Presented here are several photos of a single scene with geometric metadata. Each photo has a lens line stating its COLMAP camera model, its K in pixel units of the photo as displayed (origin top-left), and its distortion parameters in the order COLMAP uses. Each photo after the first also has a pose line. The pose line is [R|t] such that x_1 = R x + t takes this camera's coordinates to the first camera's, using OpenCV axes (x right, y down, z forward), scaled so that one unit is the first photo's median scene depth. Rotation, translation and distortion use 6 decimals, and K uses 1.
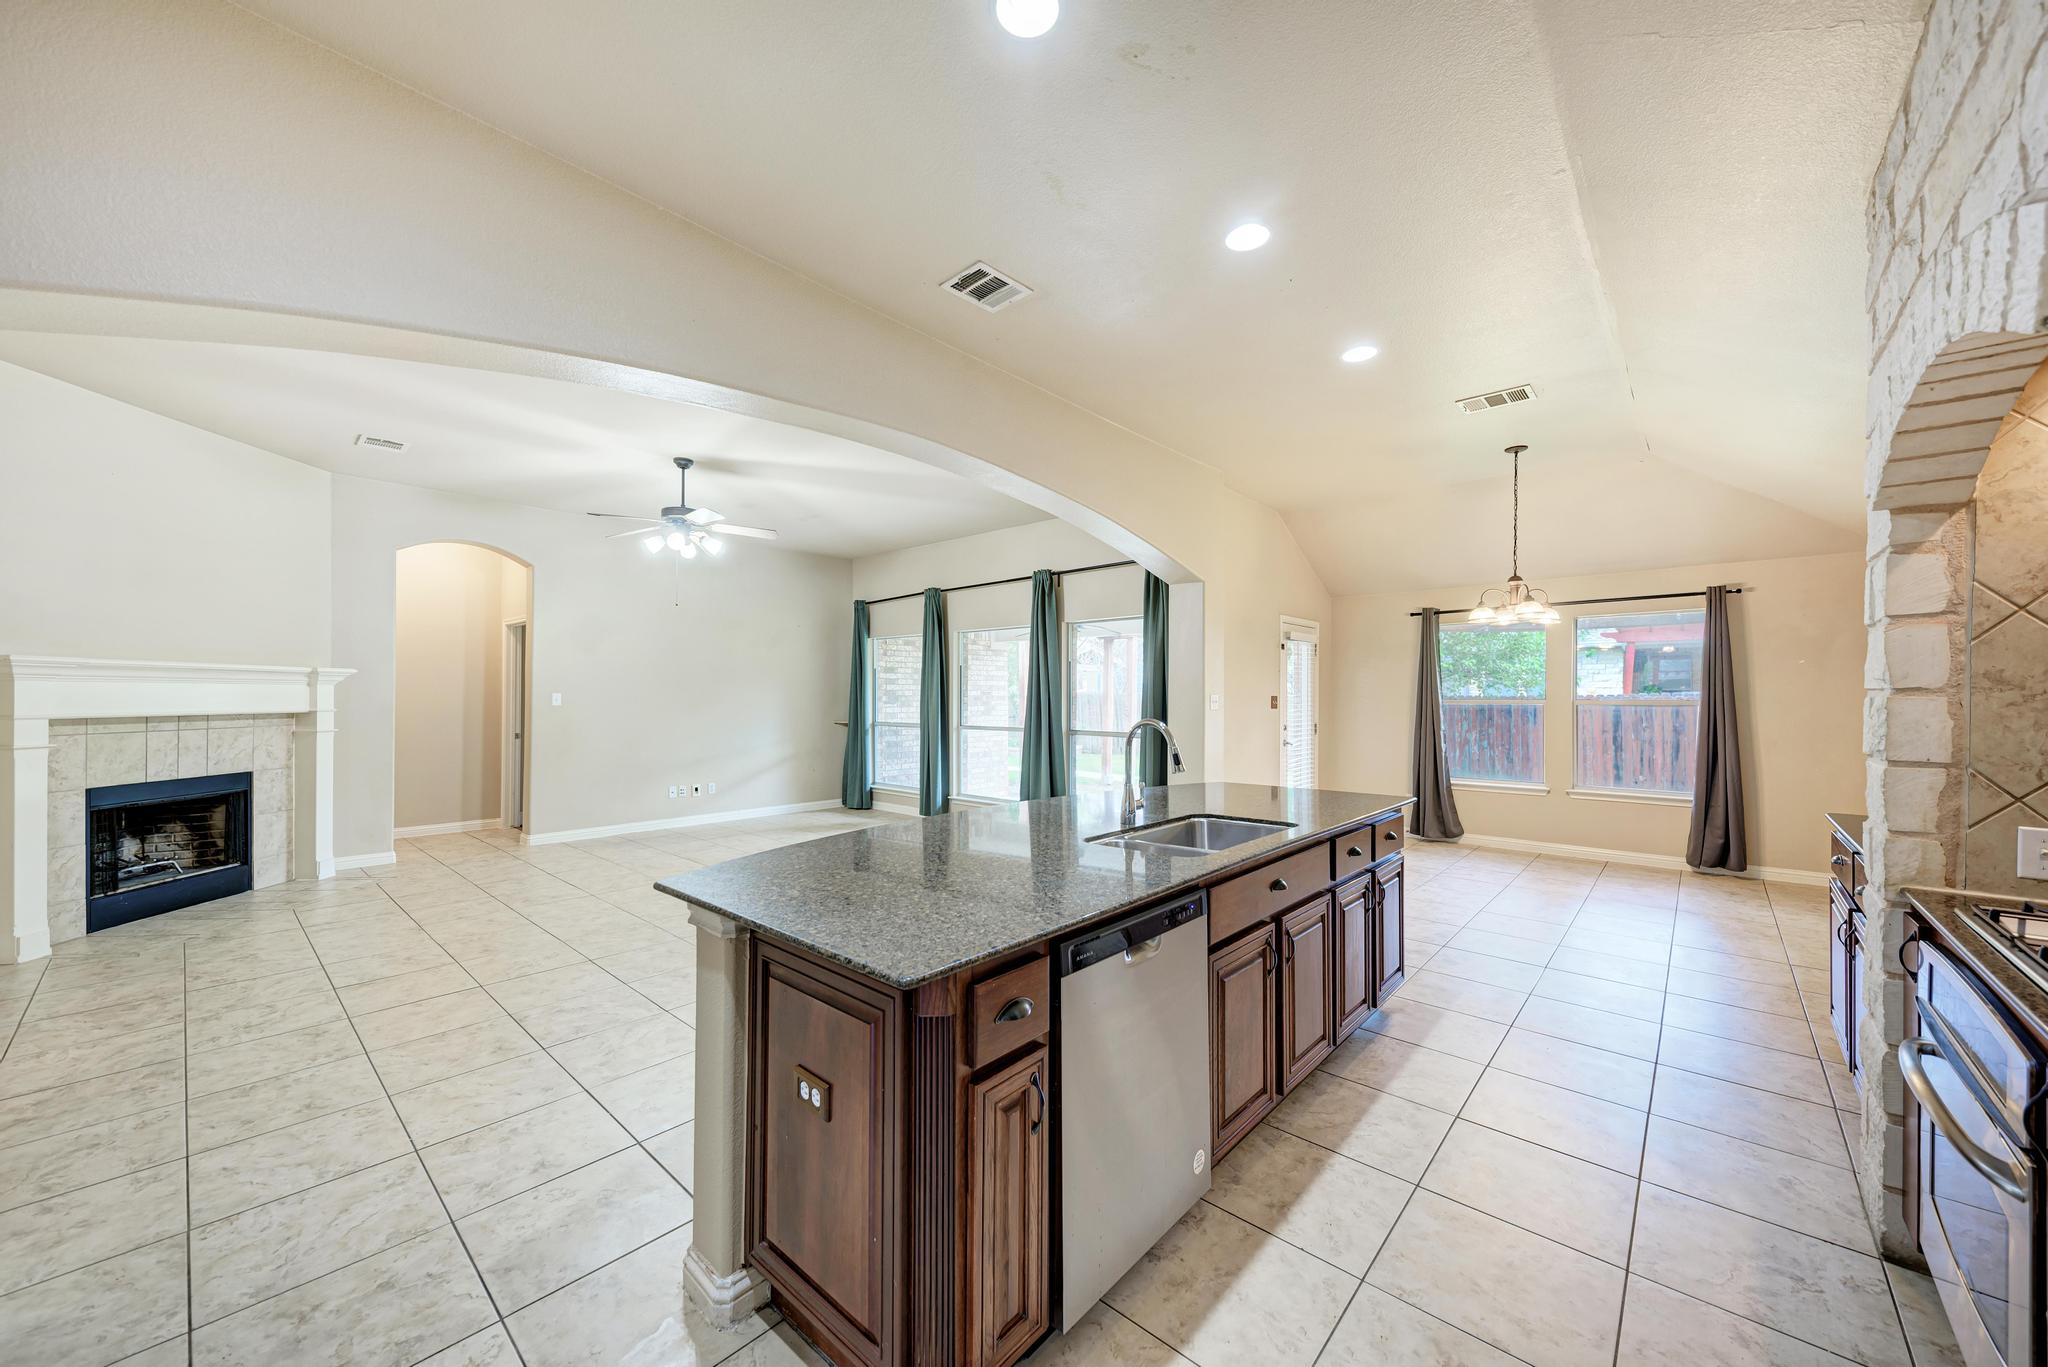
lens RADIAL K [[759.0, 0, 1039.8], [0, 759.0, 689.3], [0, 0, 1]] dist [-0.000403, -0.000455]
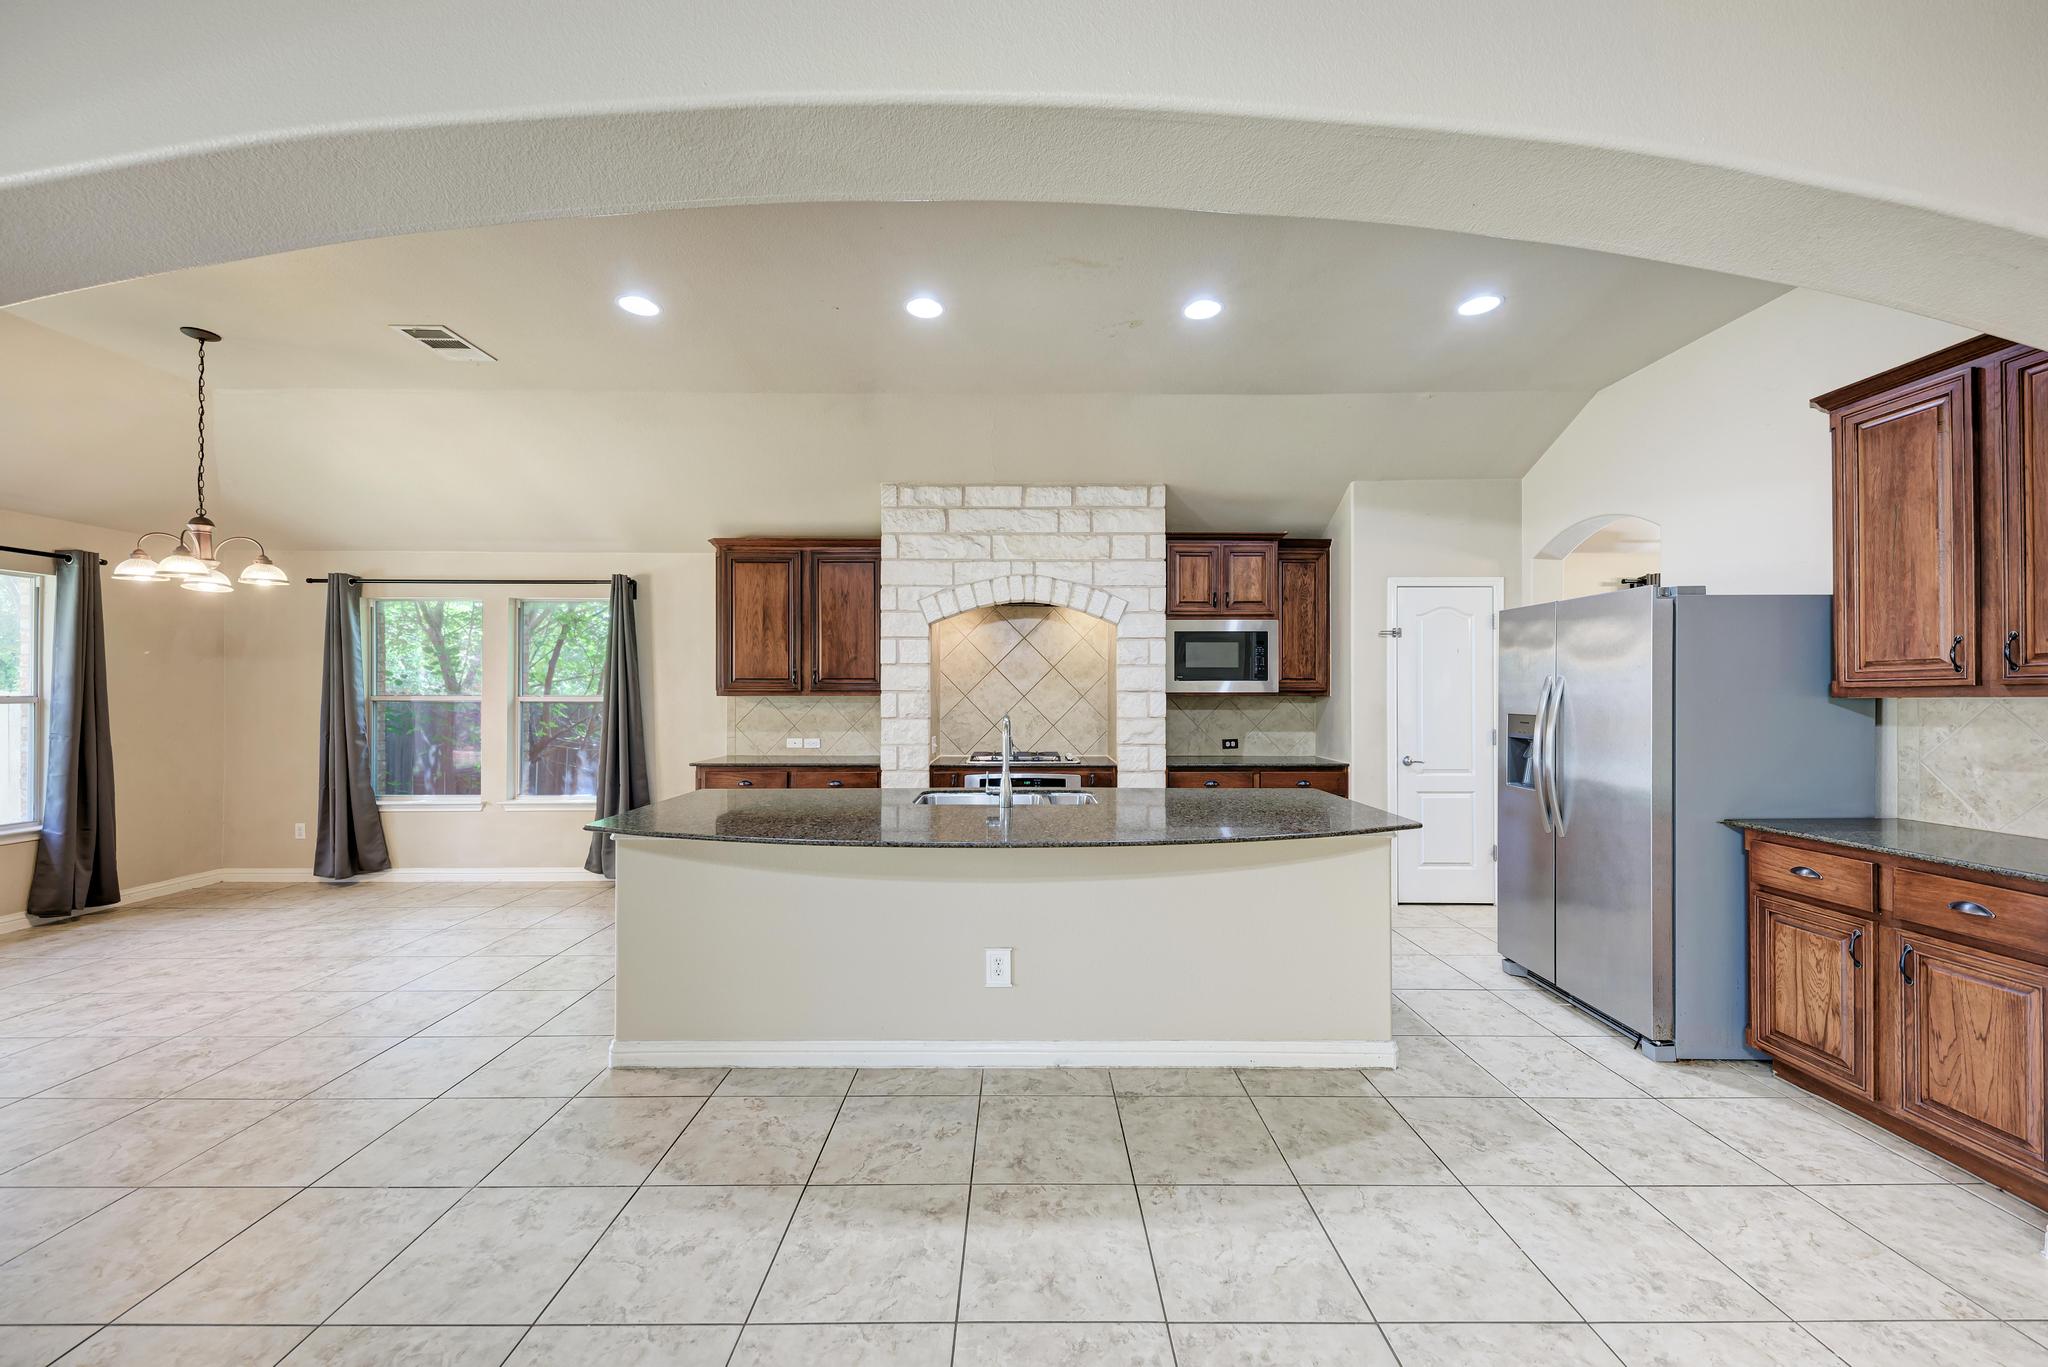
lens RADIAL K [[746.3, 0, 1023.4], [0, 746.3, 694.3], [0, 0, 1]] dist [0.020969, -0.004490]
pose [[-0.657975, -0.001995, 0.753037, -0.399061], [-0.010222, 0.999928, -0.006283, 0.007354], [-0.752970, -0.011832, -0.657948, 0.926396]]
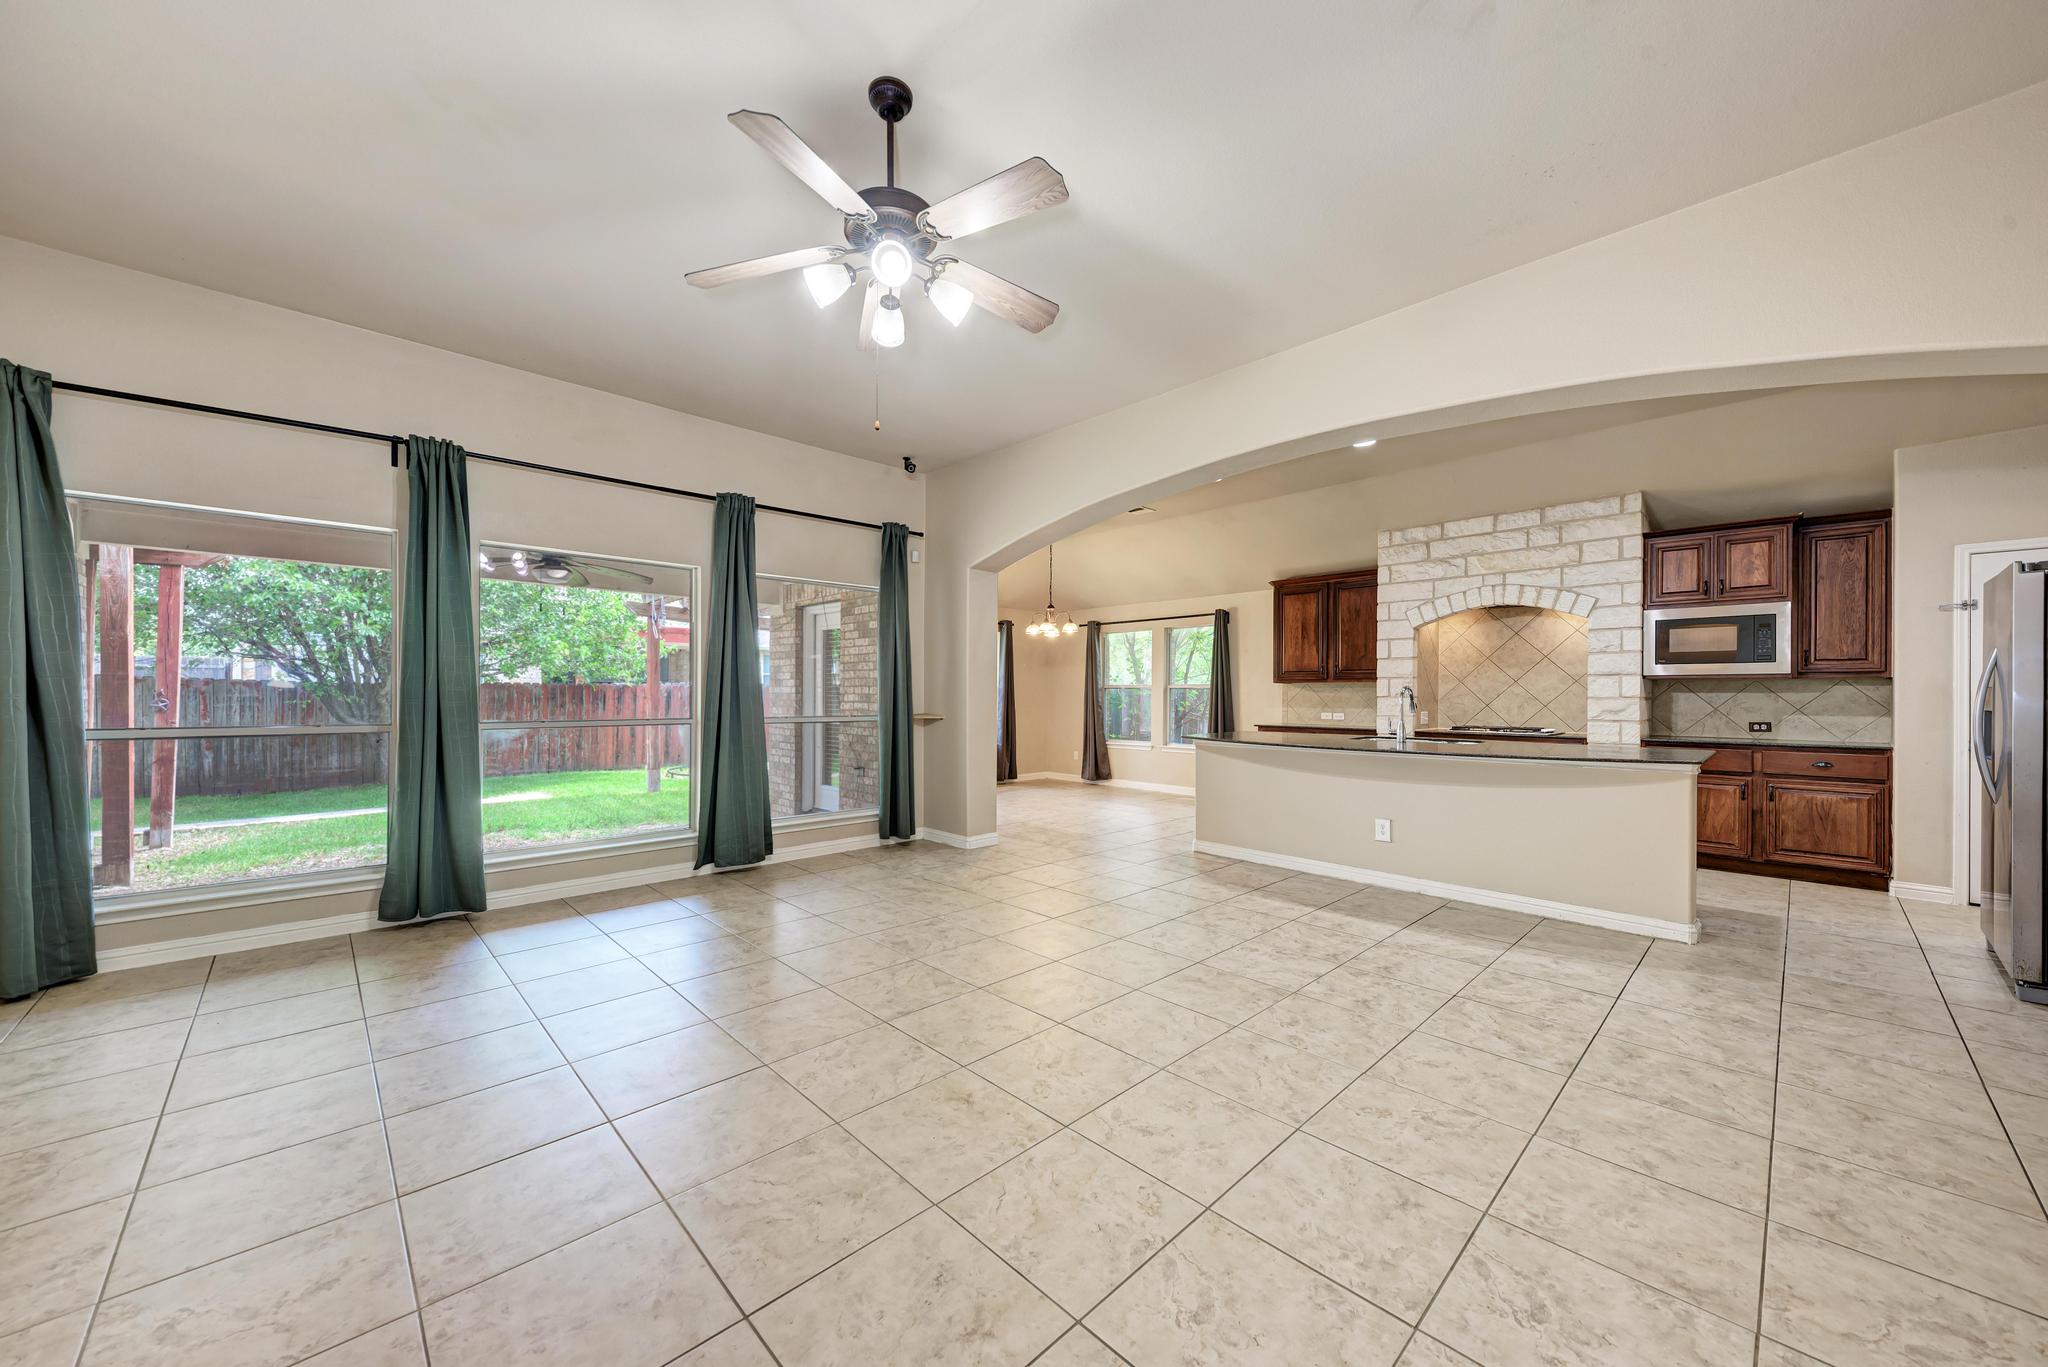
lens RADIAL K [[736.5, 0, 1030.3], [0, 736.5, 704.8], [0, 0, 1]] dist [0.006436, -0.003083]
pose [[0.081960, -0.015504, 0.996515, -0.944812], [-0.013638, 0.999768, 0.016676, 0.034260], [-0.996542, -0.014957, 0.081730, 0.951604]]
